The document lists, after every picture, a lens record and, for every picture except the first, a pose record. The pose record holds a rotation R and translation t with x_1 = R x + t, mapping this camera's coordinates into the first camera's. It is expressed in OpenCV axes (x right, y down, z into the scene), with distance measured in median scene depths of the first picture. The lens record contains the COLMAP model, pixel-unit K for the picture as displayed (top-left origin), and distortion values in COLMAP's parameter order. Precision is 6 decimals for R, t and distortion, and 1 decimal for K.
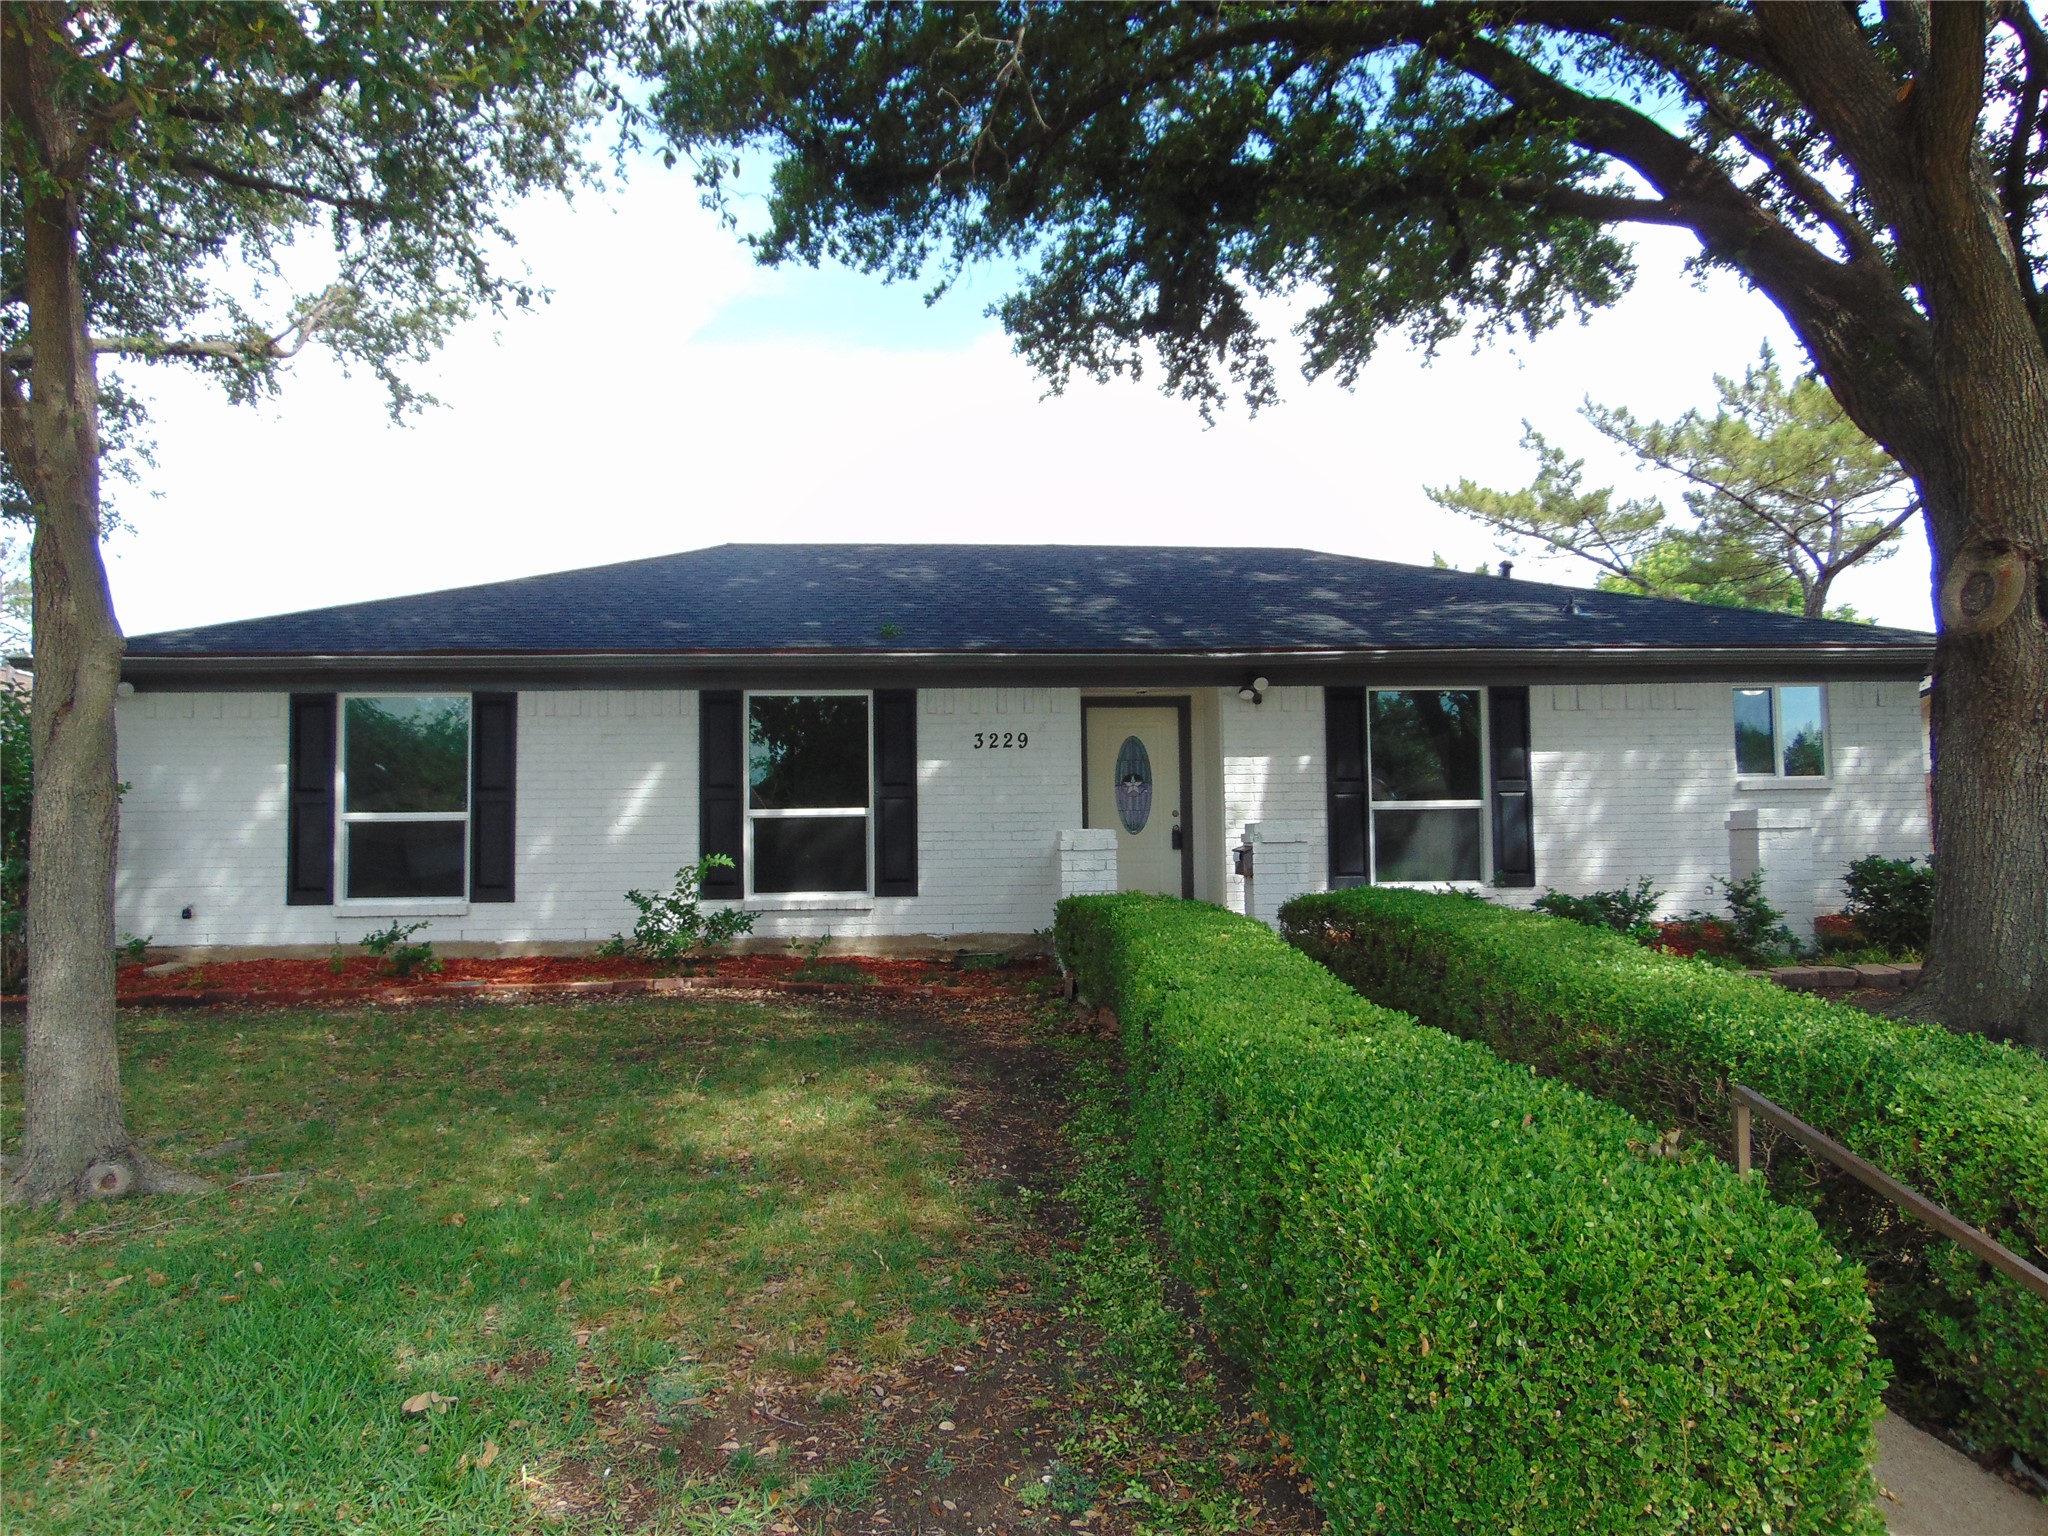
lens RADIAL K [[1539.6, 0, 1022.8], [0, 1539.6, 769.5], [0, 0, 1]] dist [-0.037812, 0.088870]
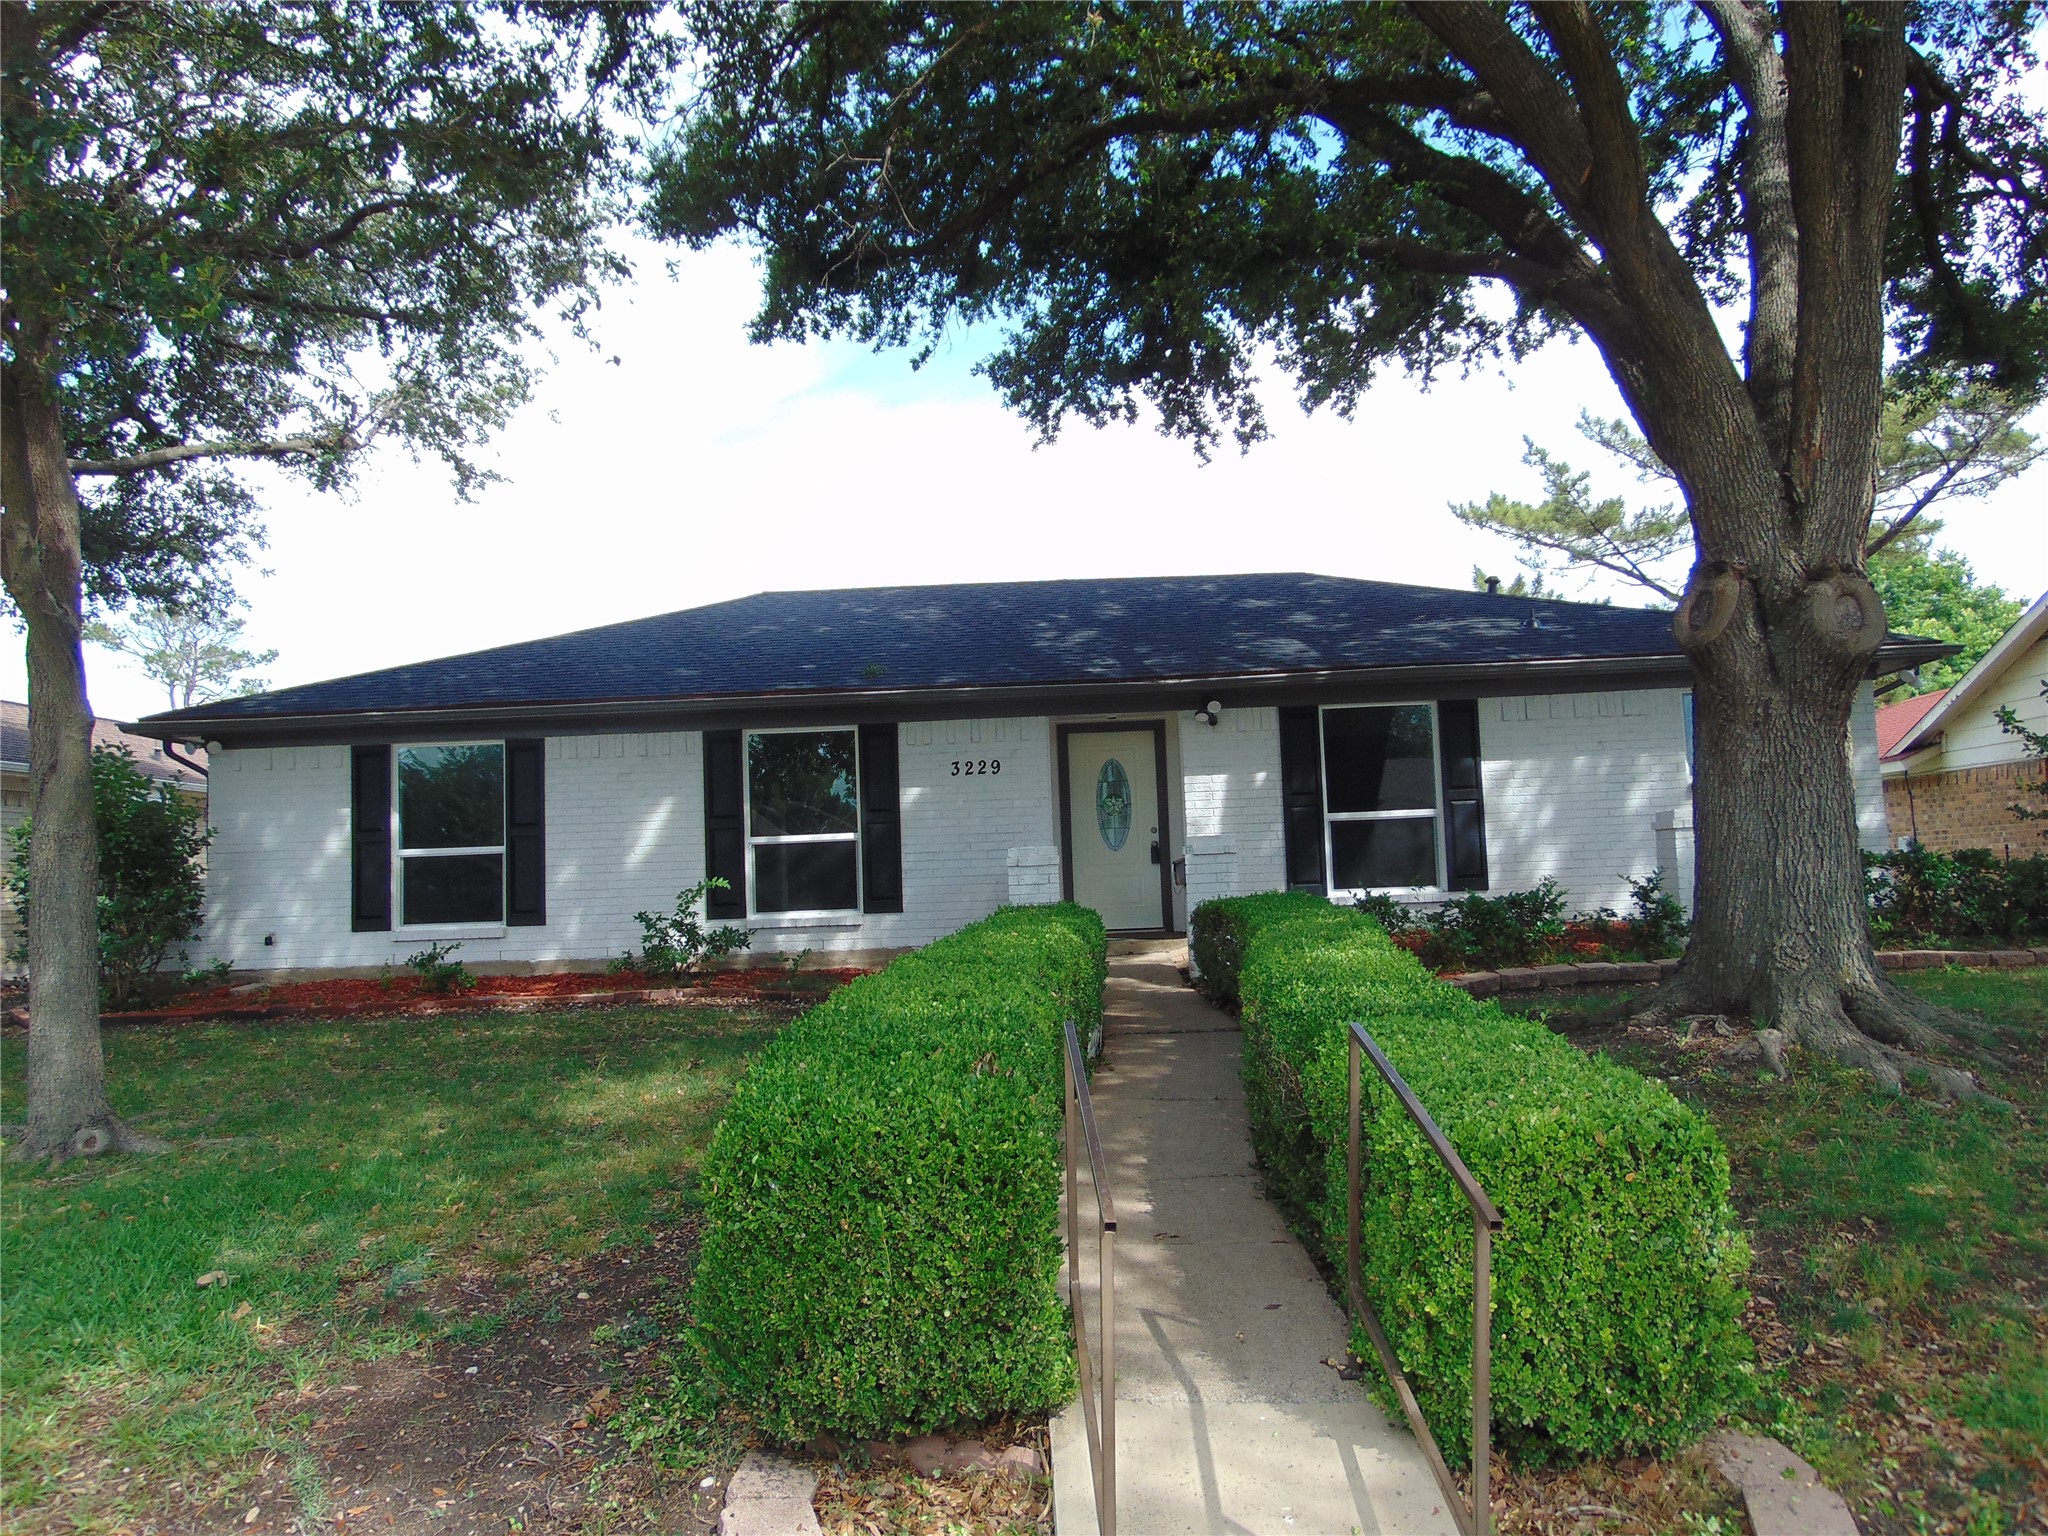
lens RADIAL K [[1539.6, 0, 1022.8], [0, 1539.6, 769.5], [0, 0, 1]] dist [-0.037812, 0.088870]
pose [[0.993947, -0.031995, -0.105094, 0.129889], [0.030402, 0.999398, -0.016721, 0.001950], [0.105566, 0.013425, 0.994322, -0.076597]]
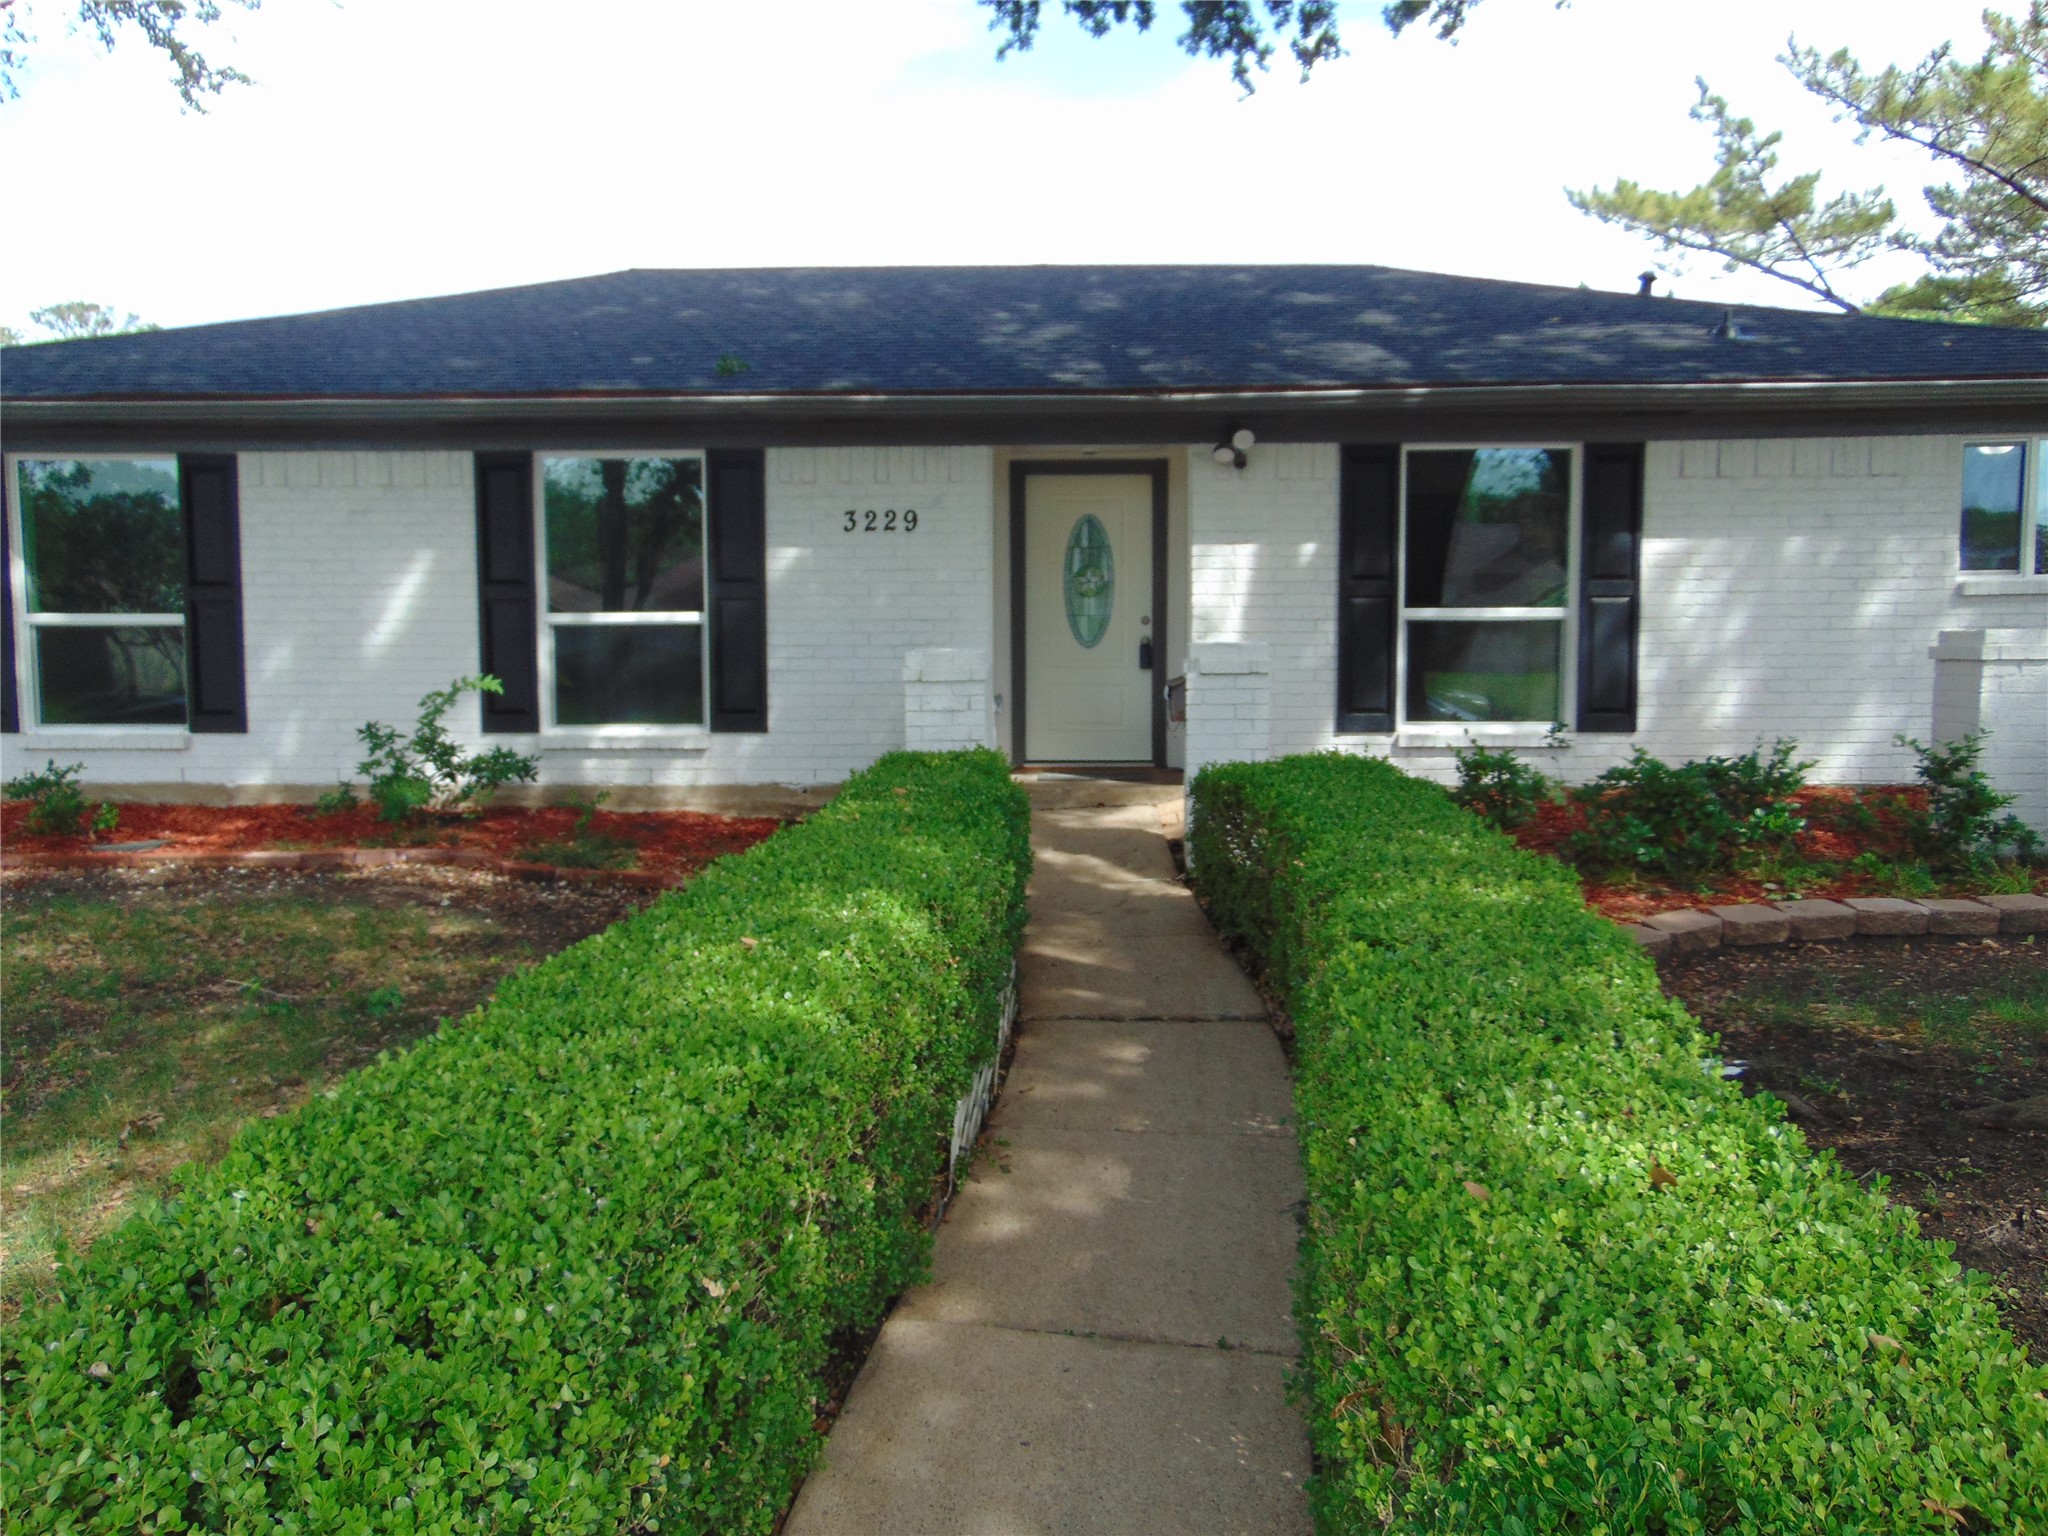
lens RADIAL K [[1539.6, 0, 1022.8], [0, 1539.6, 769.5], [0, 0, 1]] dist [-0.037812, 0.088870]
pose [[0.993655, 0.019962, -0.110684, 0.131311], [-0.004041, 0.989824, 0.142237, -0.005853], [0.112397, -0.140887, 0.983625, 0.271408]]
